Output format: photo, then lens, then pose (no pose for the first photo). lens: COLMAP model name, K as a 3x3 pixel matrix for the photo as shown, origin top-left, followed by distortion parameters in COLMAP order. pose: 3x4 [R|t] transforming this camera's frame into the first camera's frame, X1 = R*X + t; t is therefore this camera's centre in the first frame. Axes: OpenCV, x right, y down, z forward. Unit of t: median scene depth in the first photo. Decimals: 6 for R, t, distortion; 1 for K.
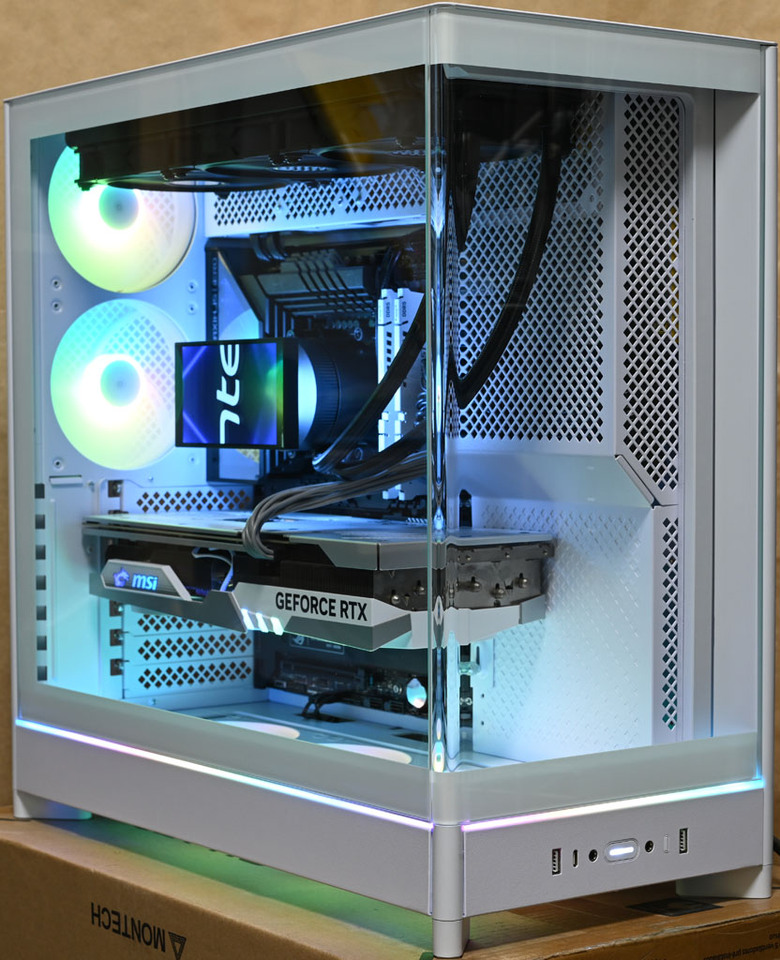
lens RADIAL K [[2240.4, 0, 390.0], [0, 2240.4, 480.0], [0, 0, 1]] dist [-0.084893, 0.685455]
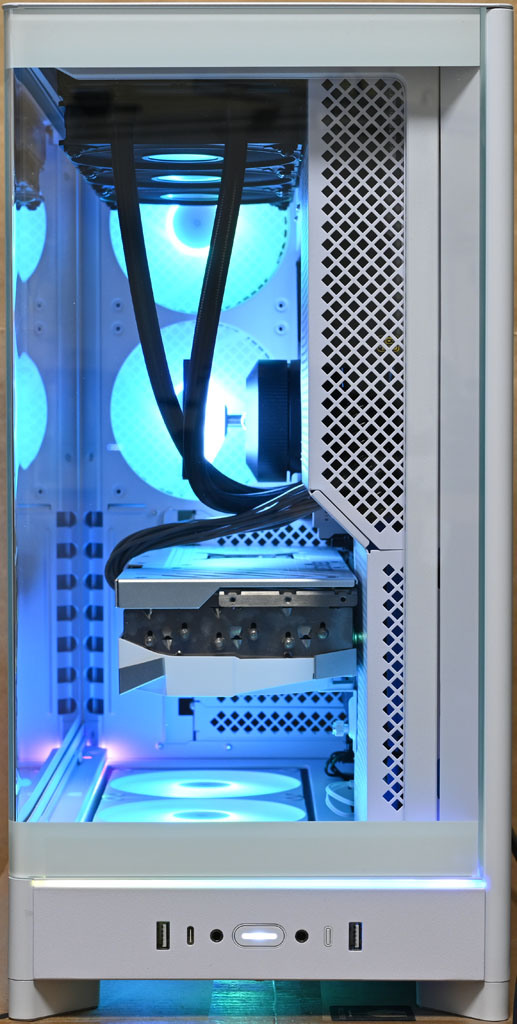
lens RADIAL K [[2536.3, 0, 258.5], [0, 2536.3, 512.0], [0, 0, 1]] dist [-0.014773, -0.720774]
pose [[0.803252, 0.024257, -0.595145, 0.601019], [-0.026459, 0.999637, 0.005032, -0.006246], [0.595051, 0.011705, 0.803603, 0.164311]]
